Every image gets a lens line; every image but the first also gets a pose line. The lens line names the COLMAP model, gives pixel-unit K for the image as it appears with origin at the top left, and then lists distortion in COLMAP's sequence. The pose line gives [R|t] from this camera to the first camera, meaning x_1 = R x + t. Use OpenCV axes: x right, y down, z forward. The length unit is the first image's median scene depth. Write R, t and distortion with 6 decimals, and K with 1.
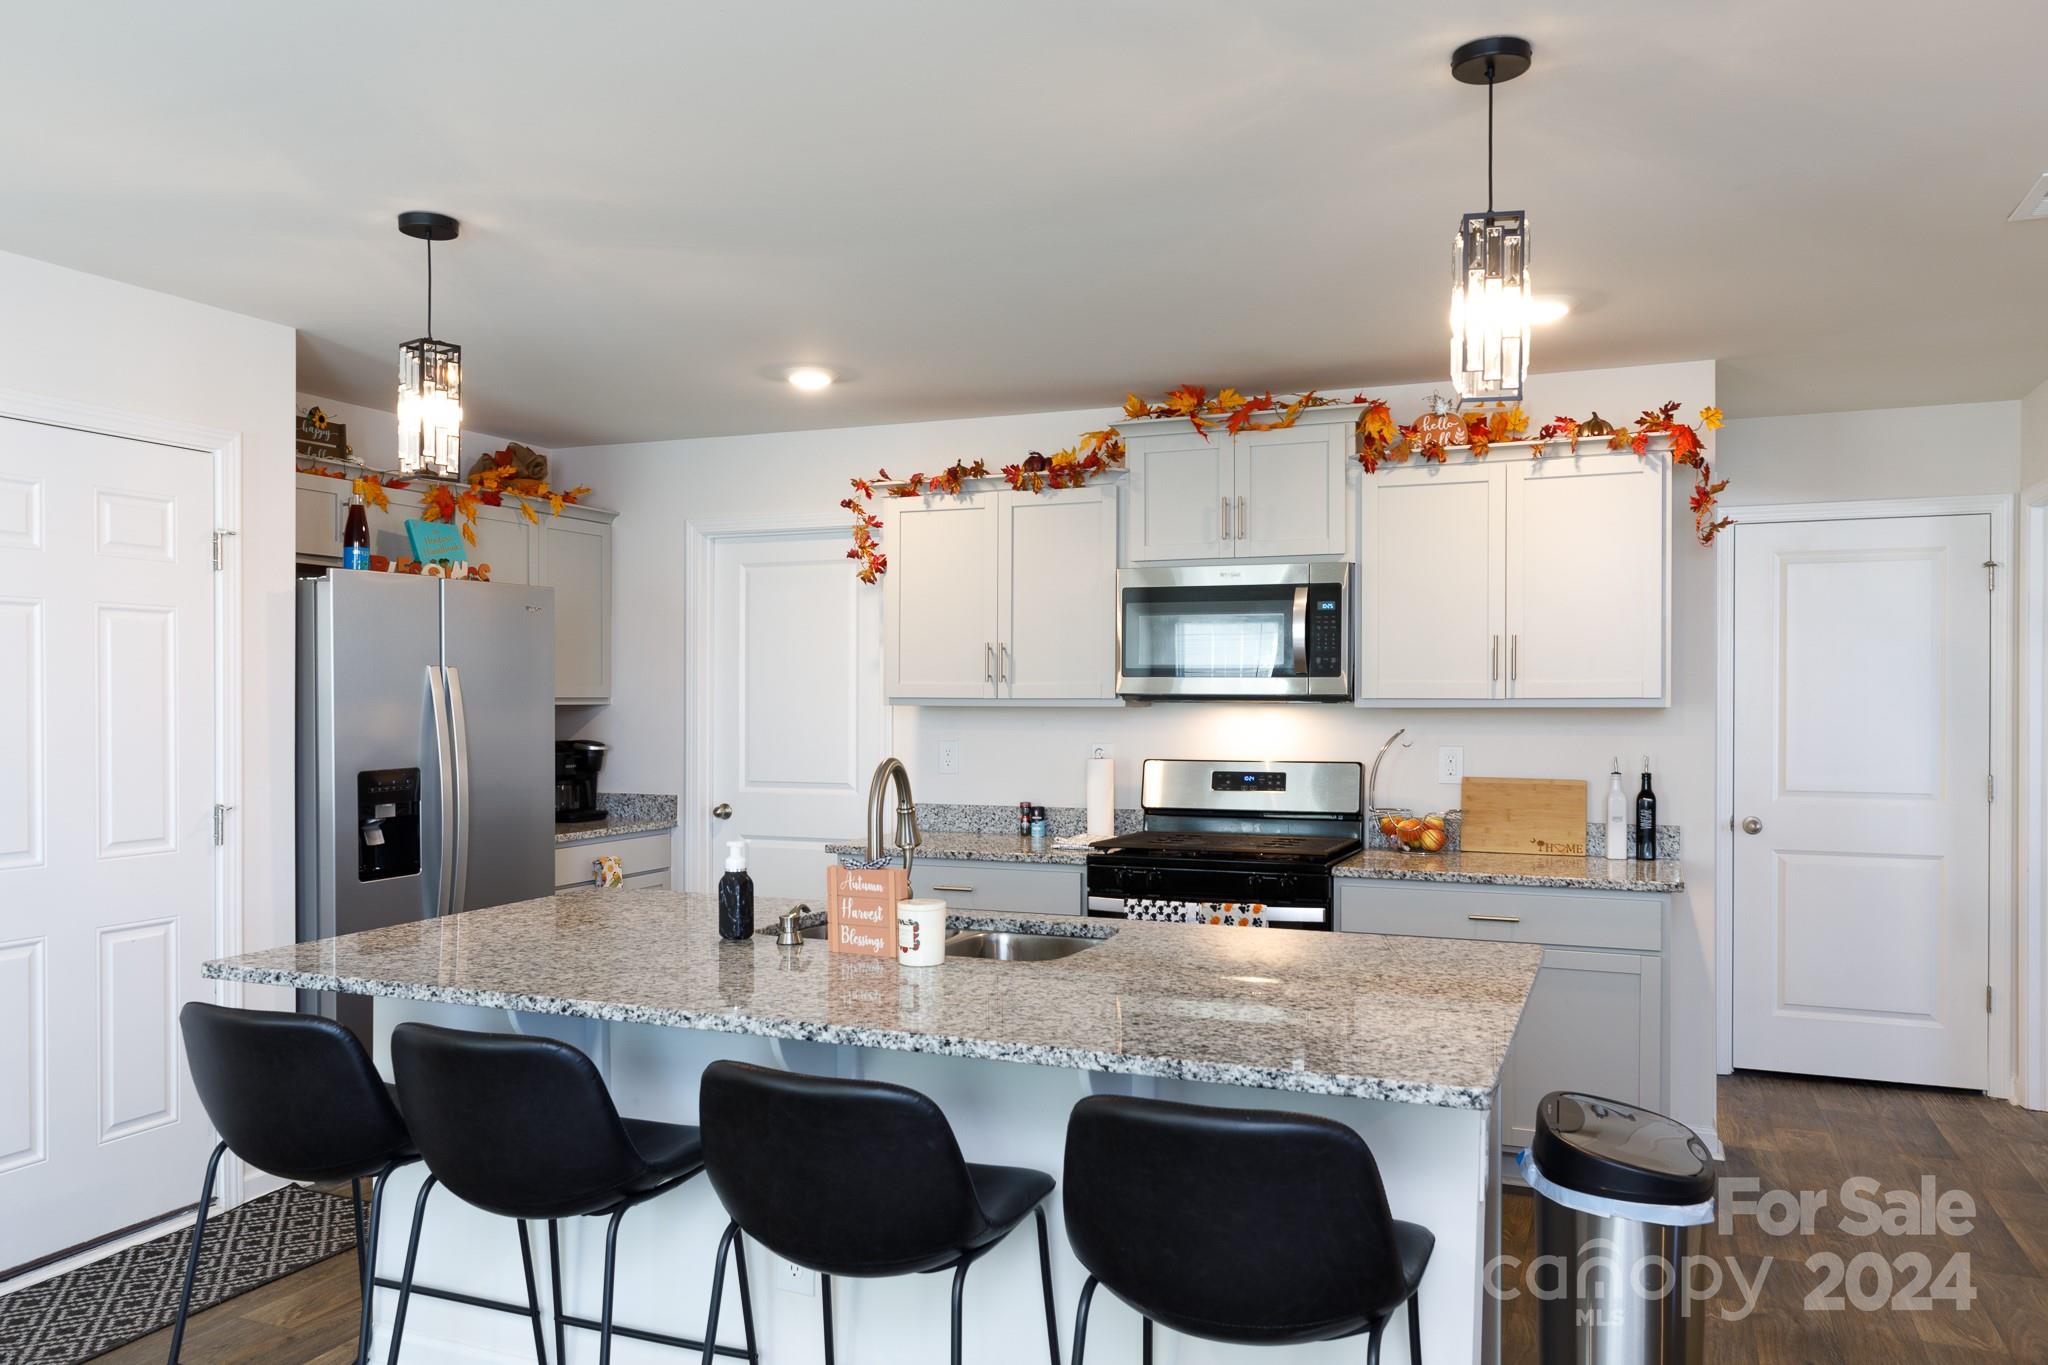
lens RADIAL K [[1485.0, 0, 1023.0], [0, 1485.0, 719.1], [0, 0, 1]] dist [0.008167, -0.004504]
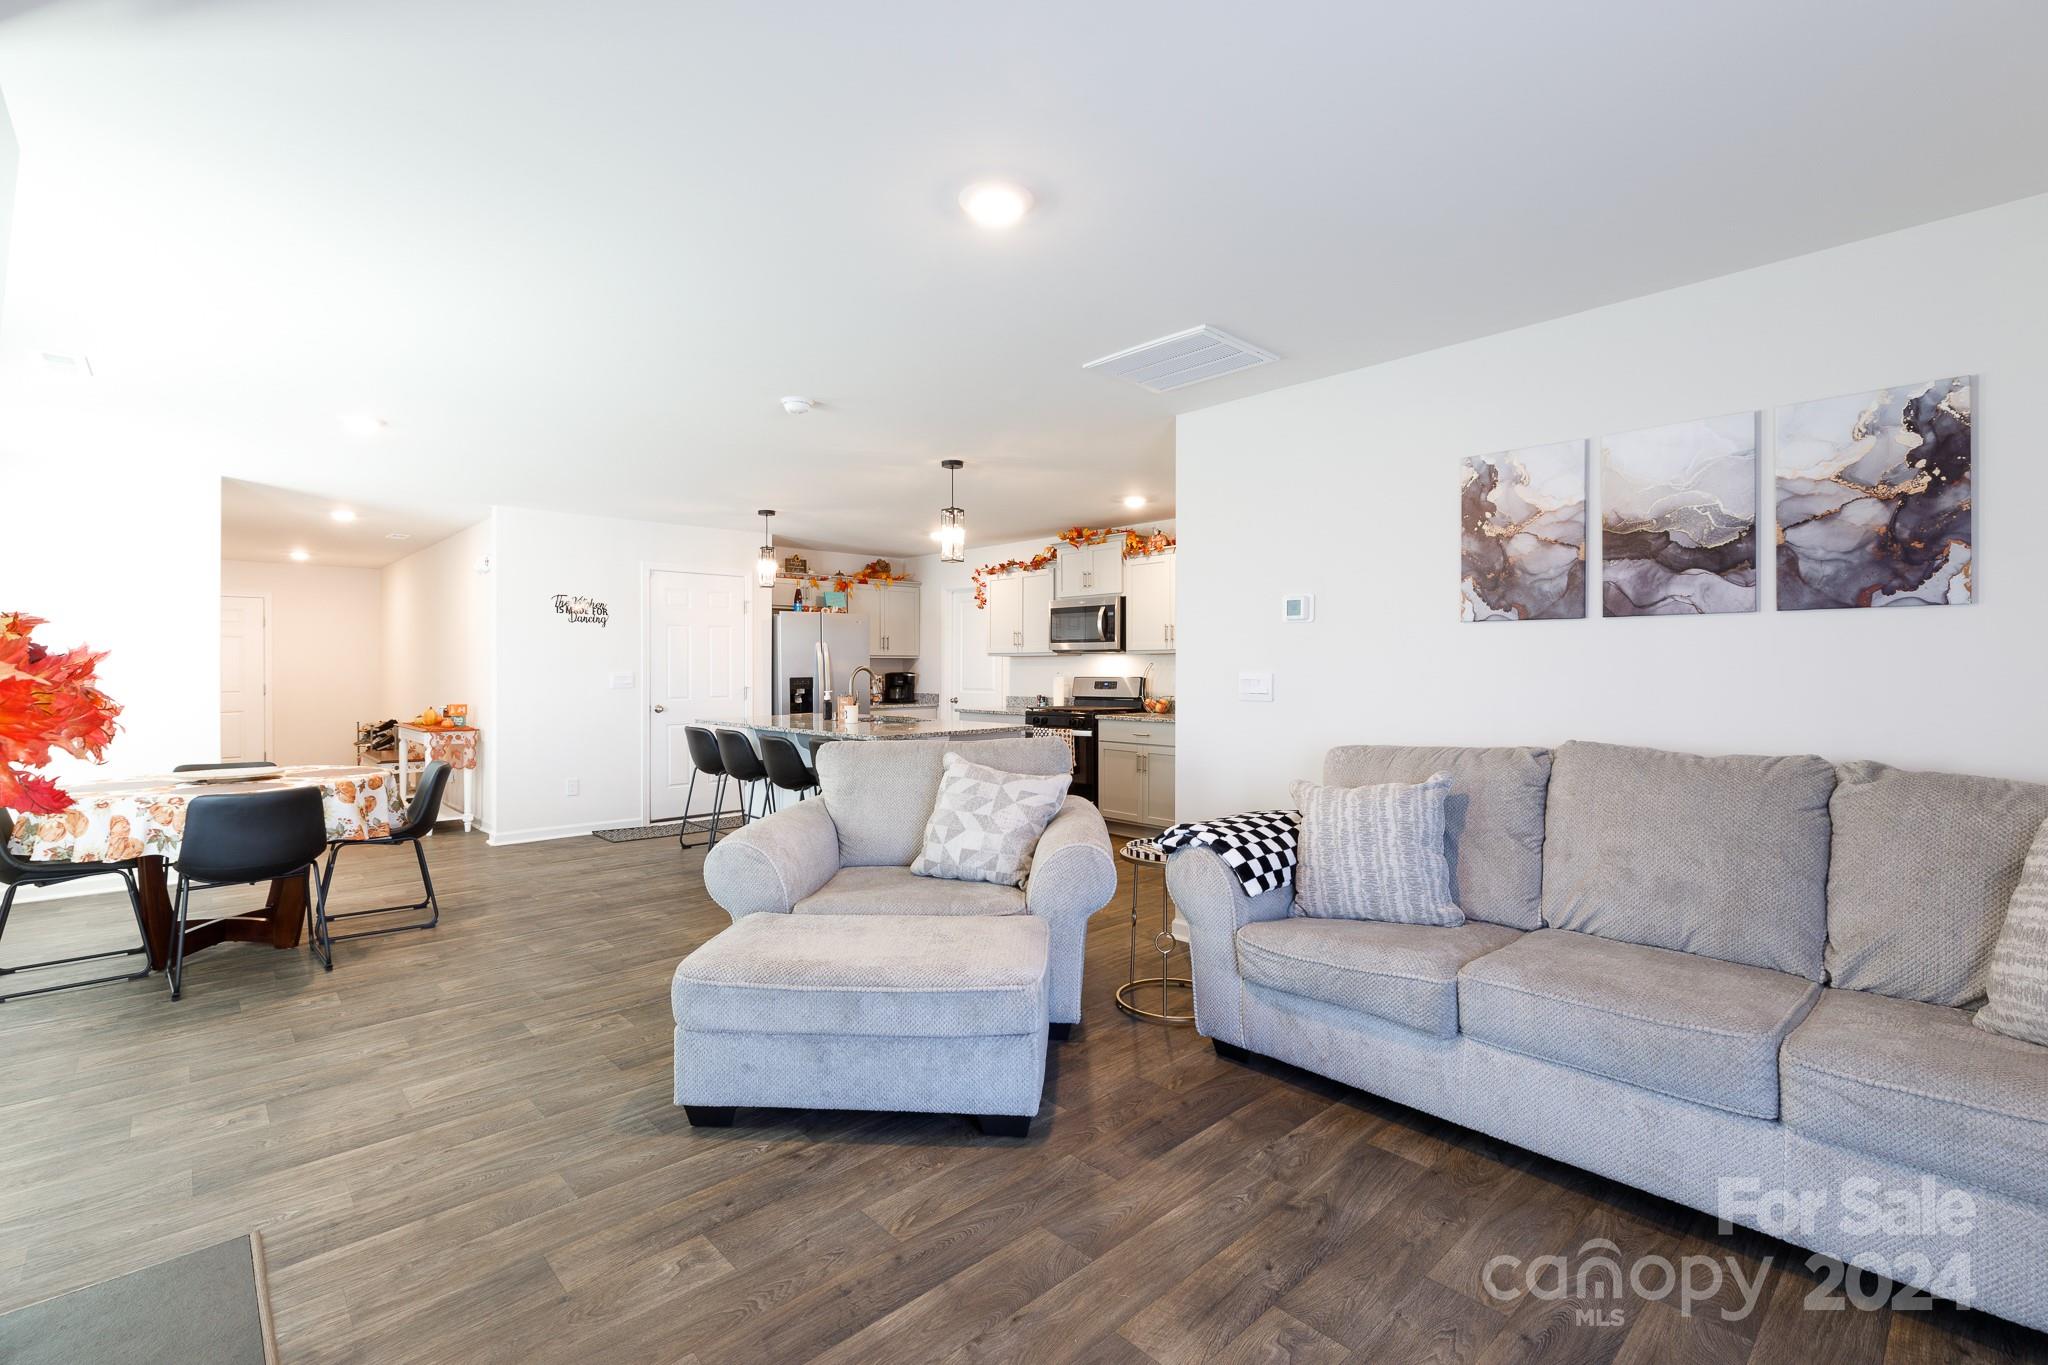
lens RADIAL K [[930.5, 0, 1033.9], [0, 930.5, 658.7], [0, 0, 1]] dist [0.006588, 0.000339]
pose [[0.909935, -0.008067, -0.414672, 0.741252], [-0.002449, 0.999689, -0.024822, 0.039846], [0.414743, 0.023602, 0.909632, -0.487577]]
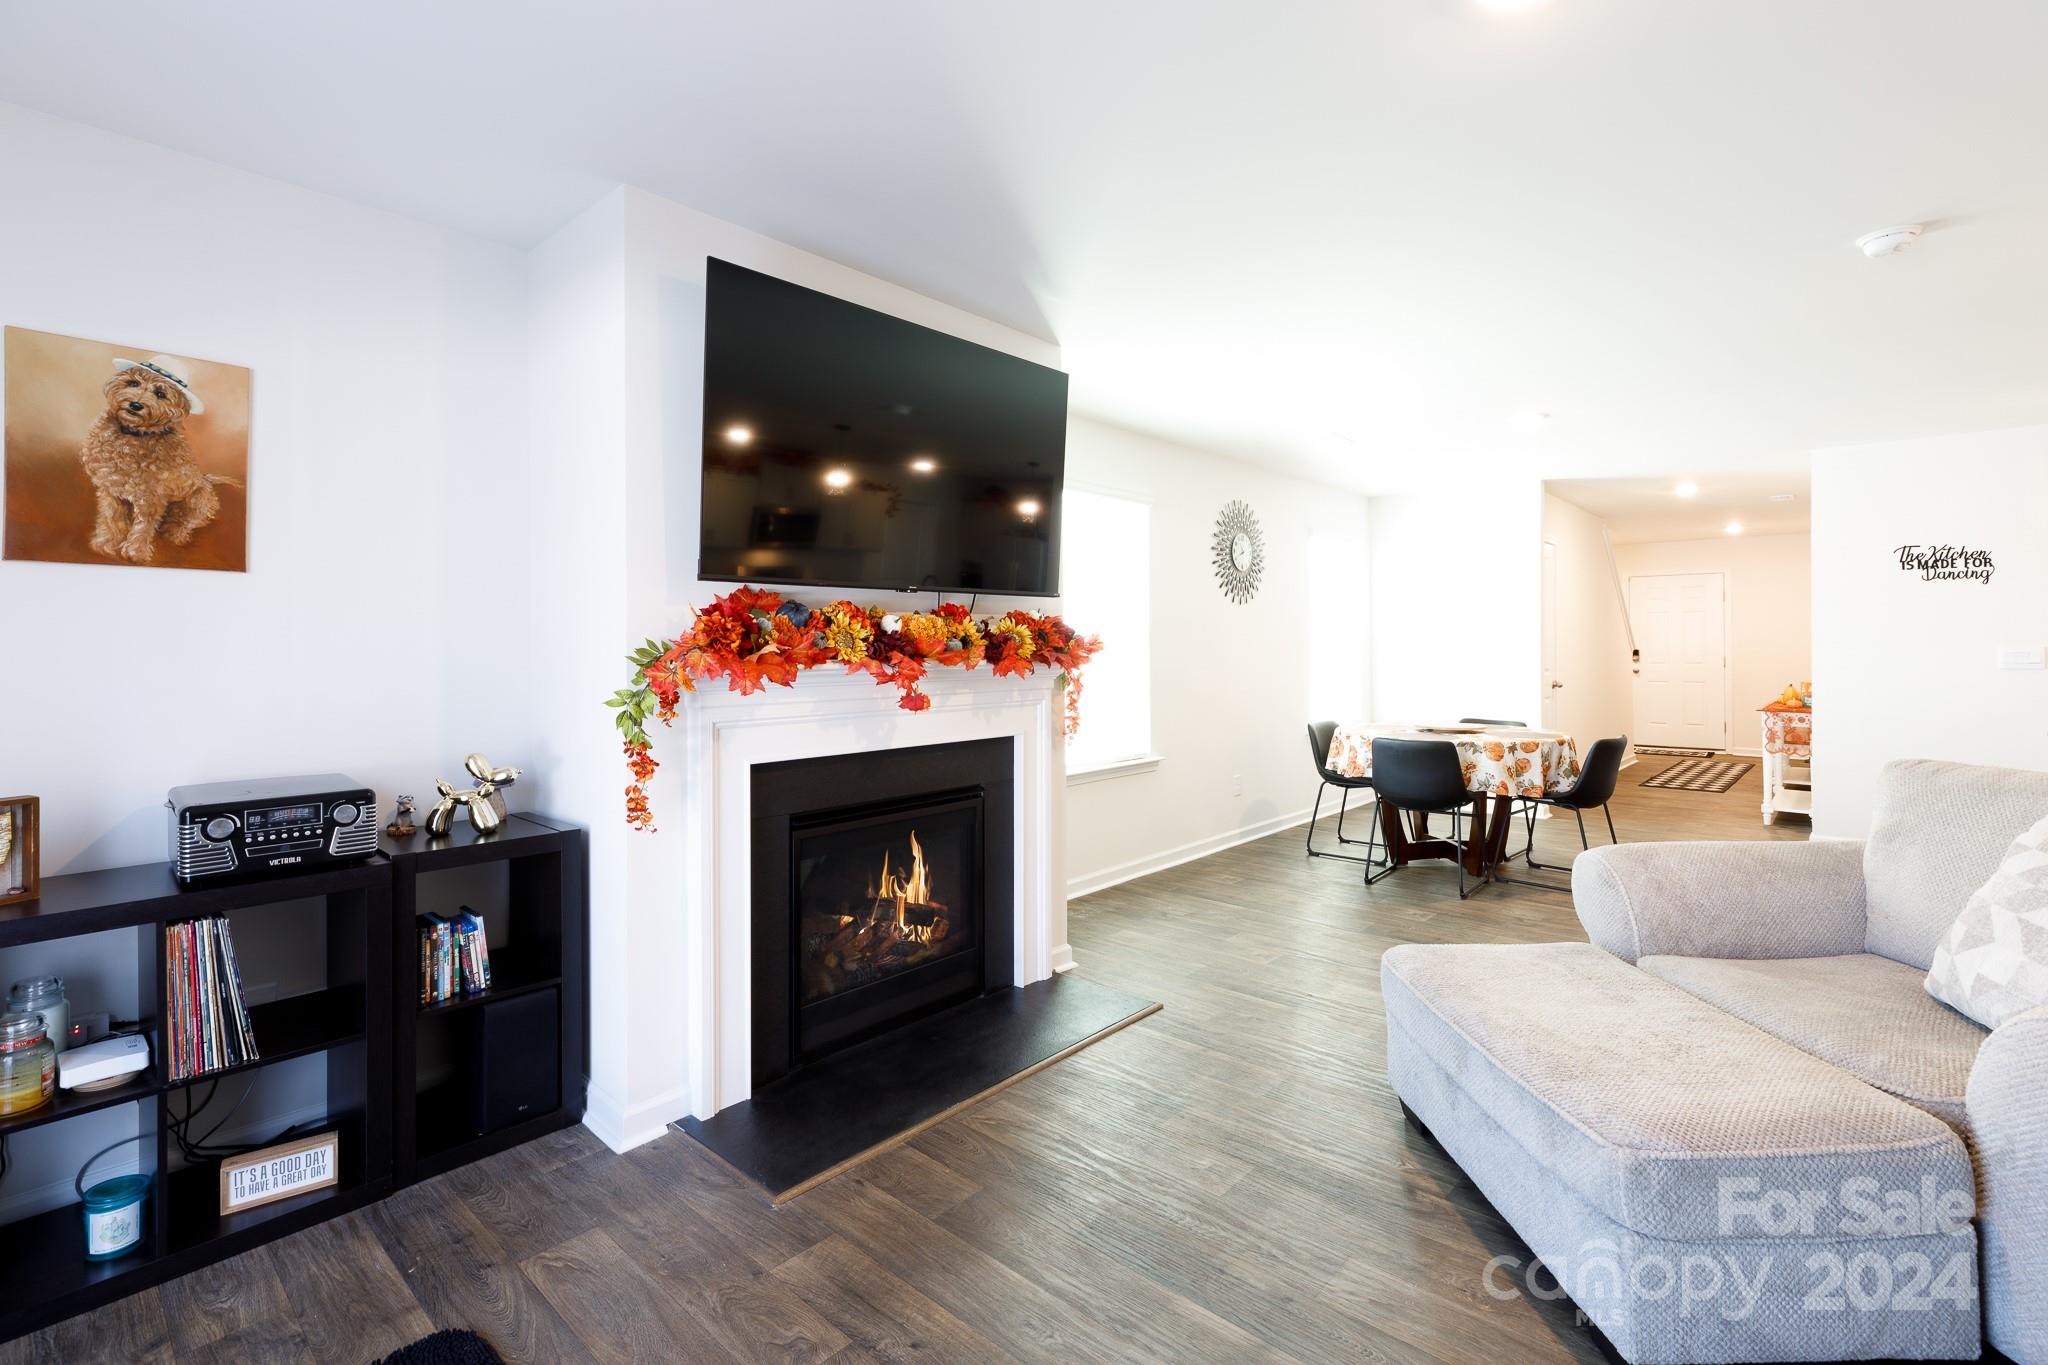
lens RADIAL K [[930.5, 0, 1020.1], [0, 930.5, 651.7], [0, 0, 1]] dist [0.006588, 0.000339]
pose [[-0.346501, 0.005199, -0.938035, 0.916163], [-0.009803, 0.999910, 0.009163, 0.033006], [0.937998, 0.012371, -0.346419, -0.063232]]
